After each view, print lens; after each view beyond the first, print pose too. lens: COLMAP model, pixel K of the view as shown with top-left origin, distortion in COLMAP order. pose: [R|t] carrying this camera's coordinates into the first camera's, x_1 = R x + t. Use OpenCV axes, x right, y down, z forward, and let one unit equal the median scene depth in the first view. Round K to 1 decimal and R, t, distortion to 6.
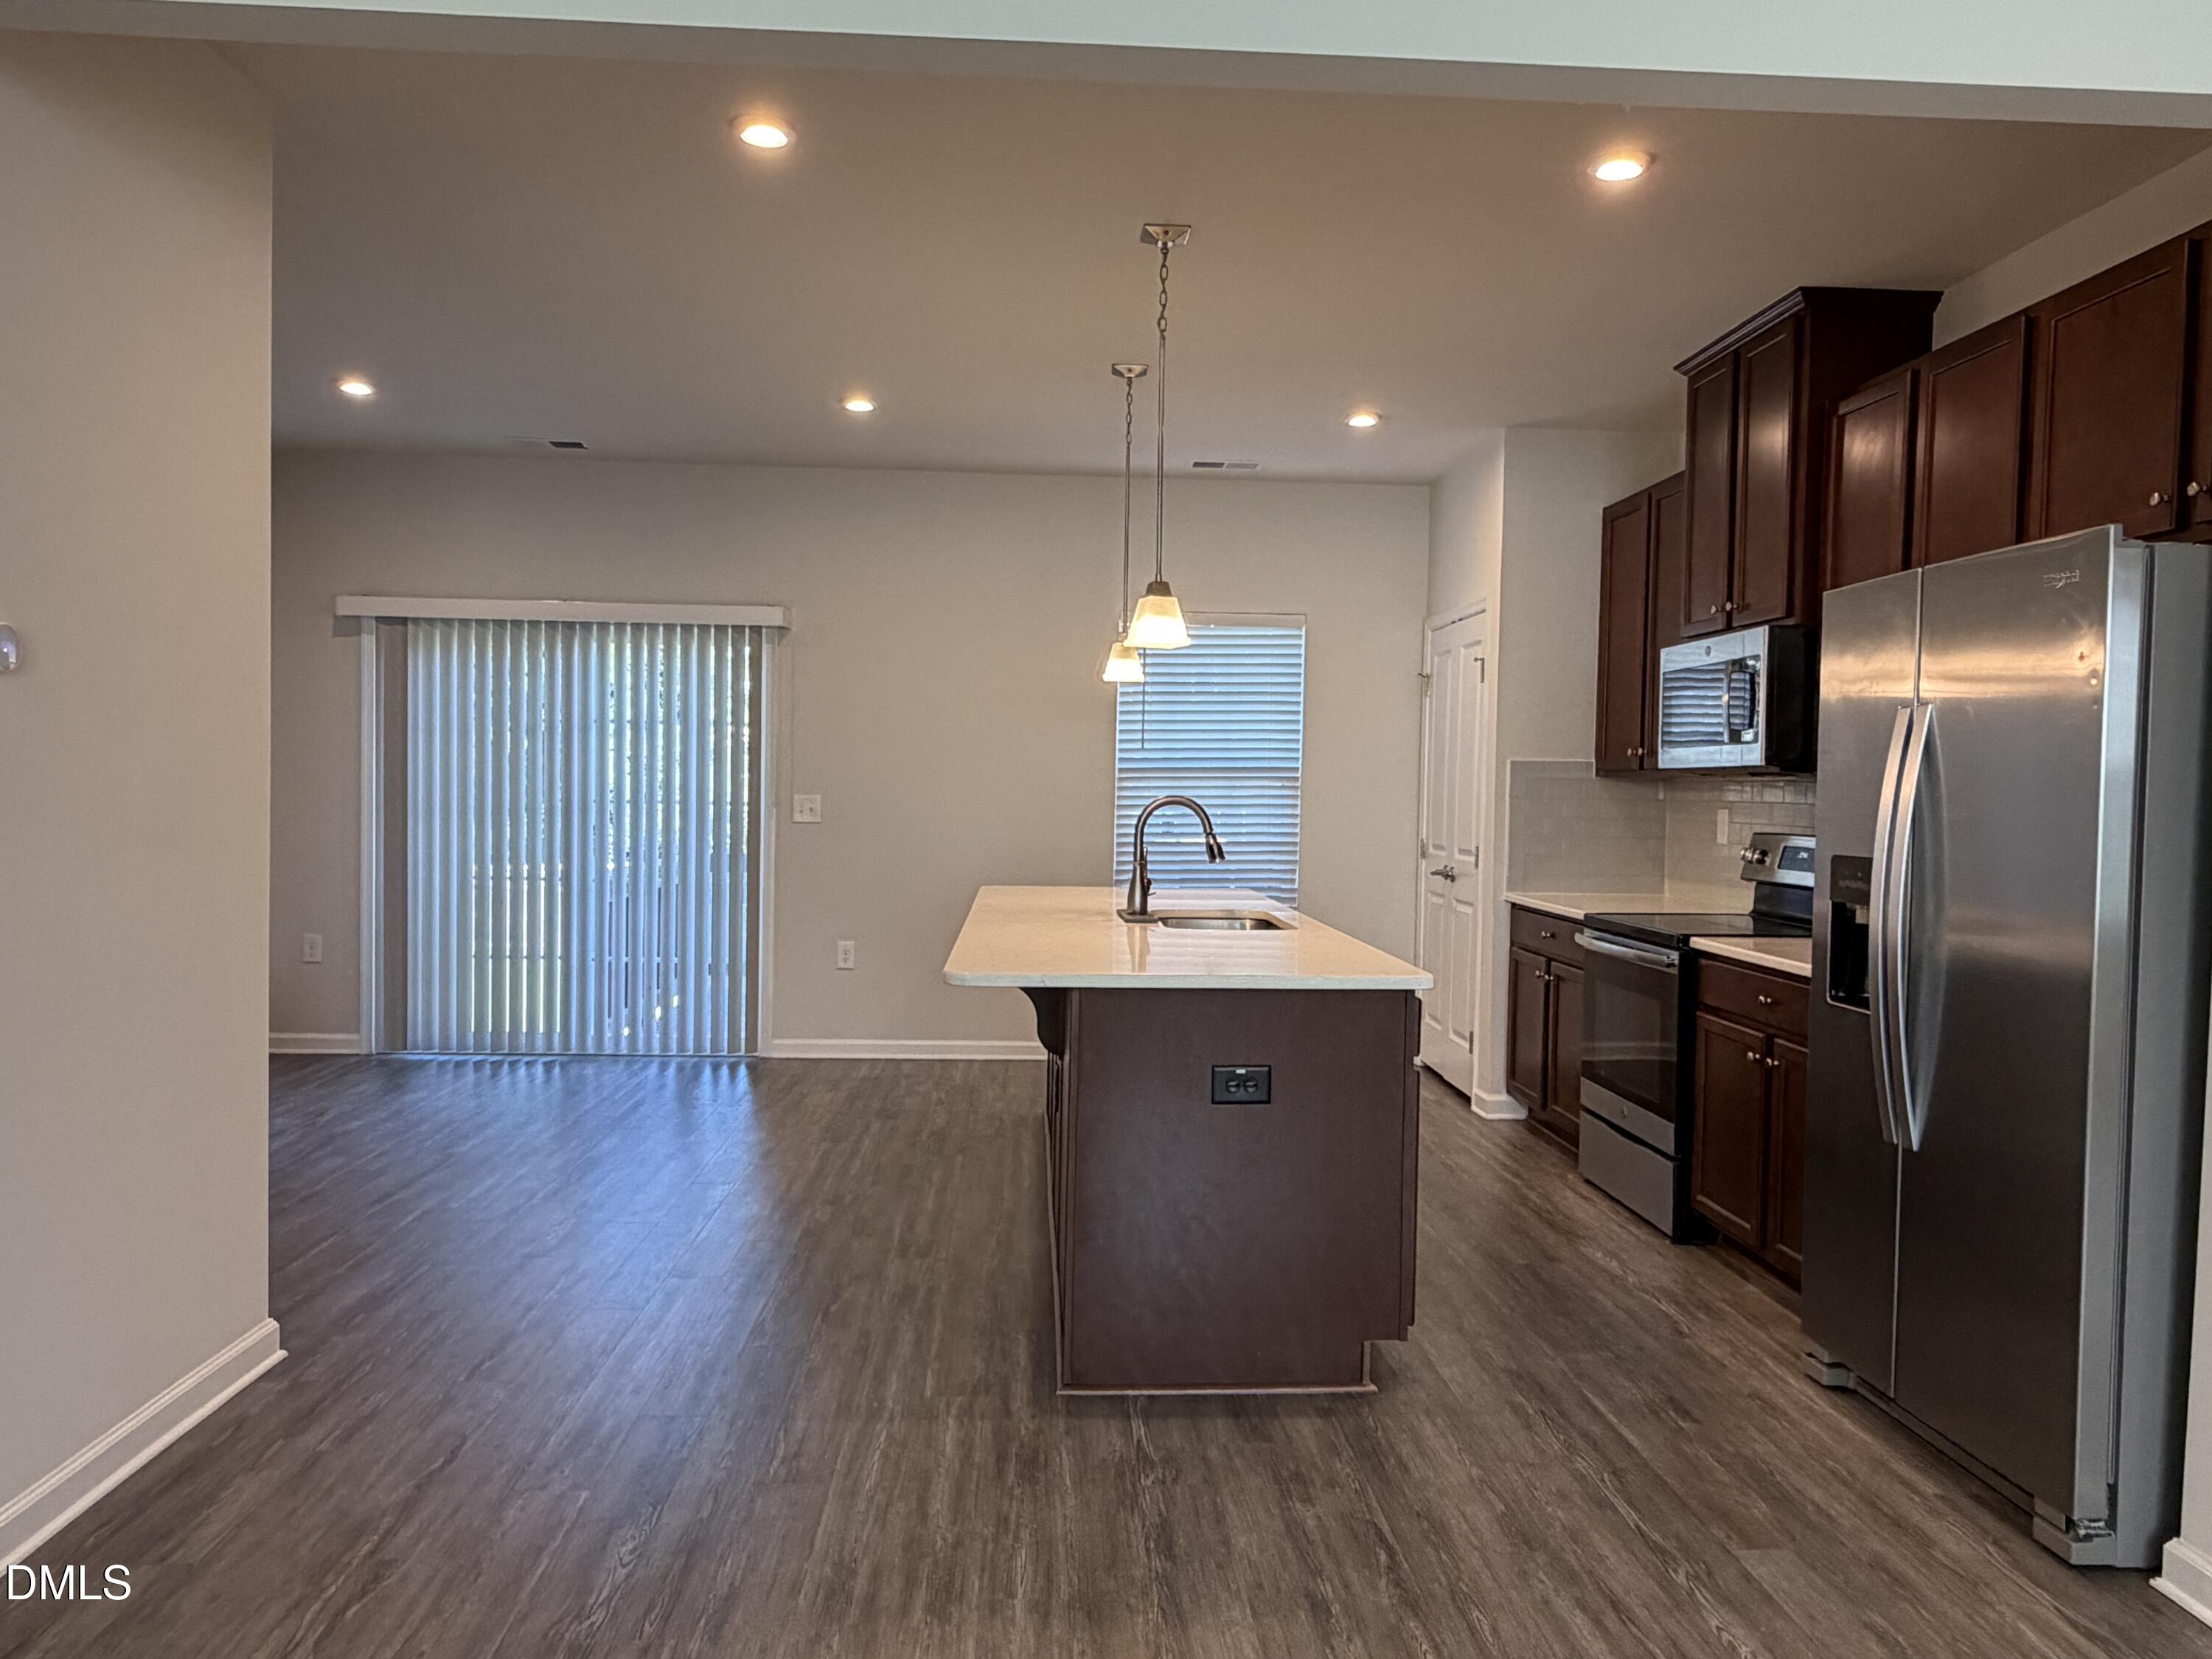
lens RADIAL K [[1532.1, 0, 1163.2], [0, 1532.1, 871.3], [0, 0, 1]] dist [-0.041964, -0.002363]
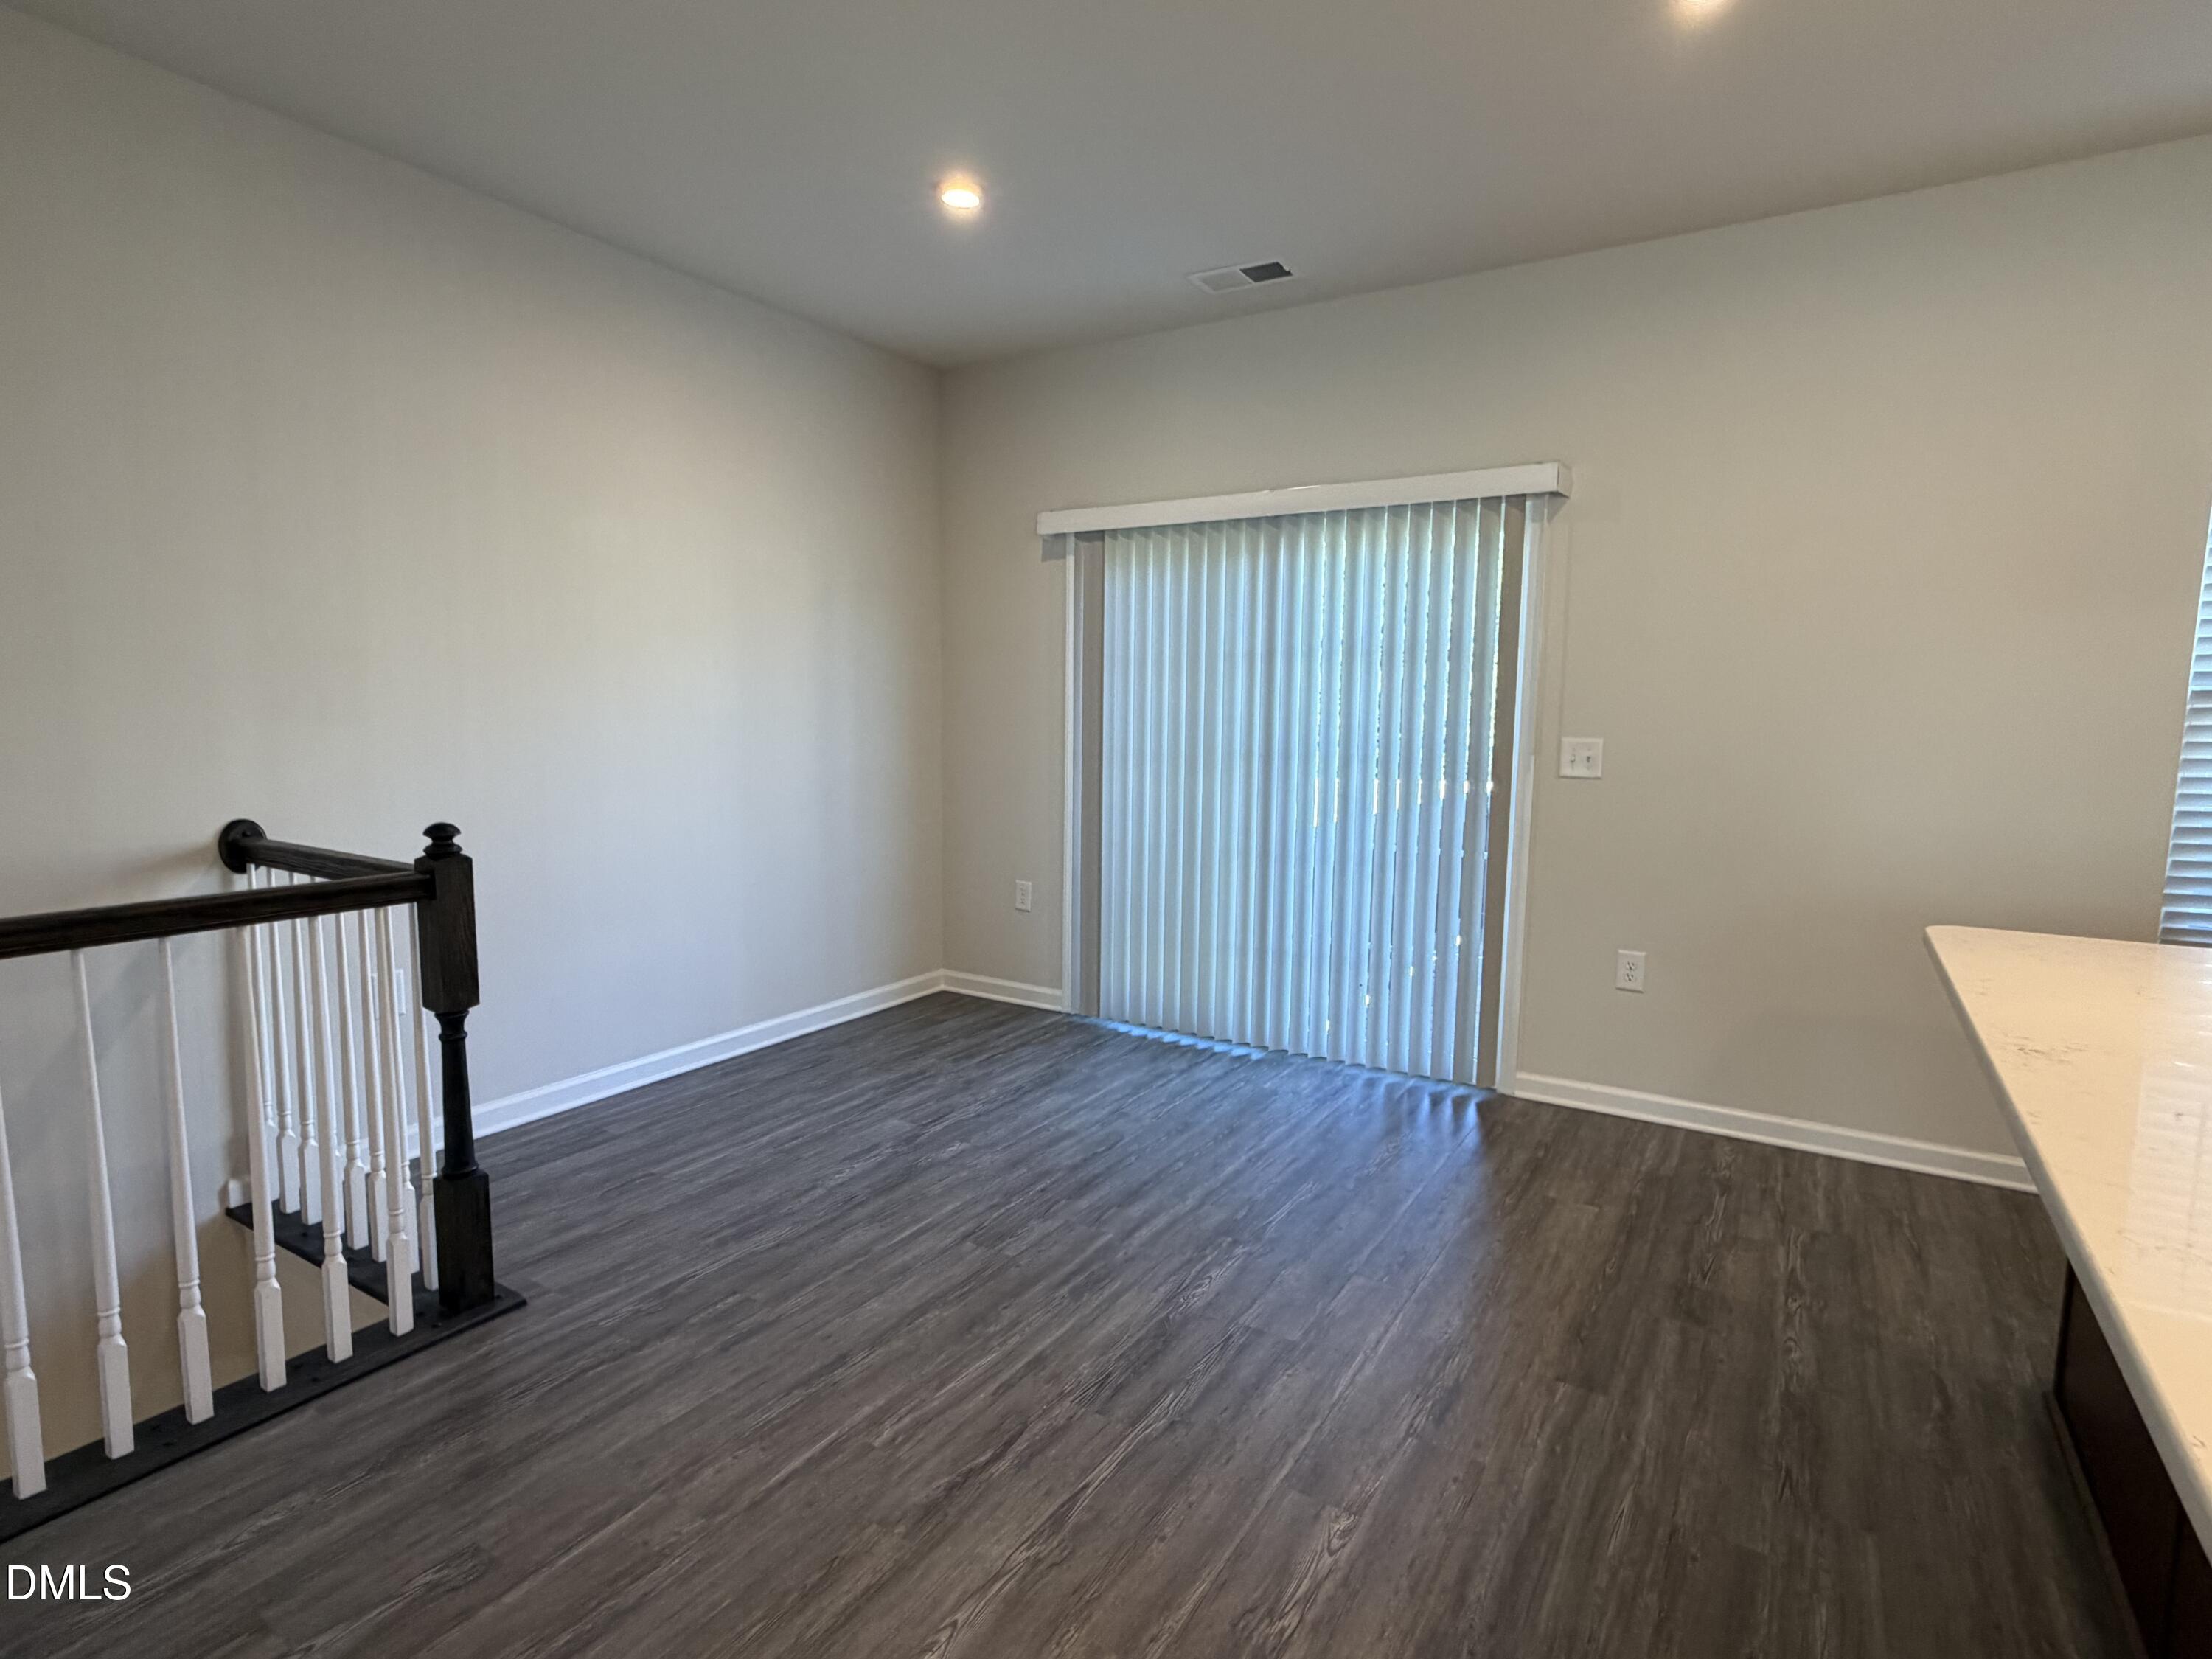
lens RADIAL K [[1103.4, 0, 1106.0], [0, 1103.4, 829.5], [0, 0, 1]] dist [-0.037728, 0.000239]
pose [[0.797644, 0.053349, -0.600765, -0.107208], [-0.027840, 0.998275, 0.051685, -0.028213], [0.602486, -0.024501, 0.797753, 0.481214]]
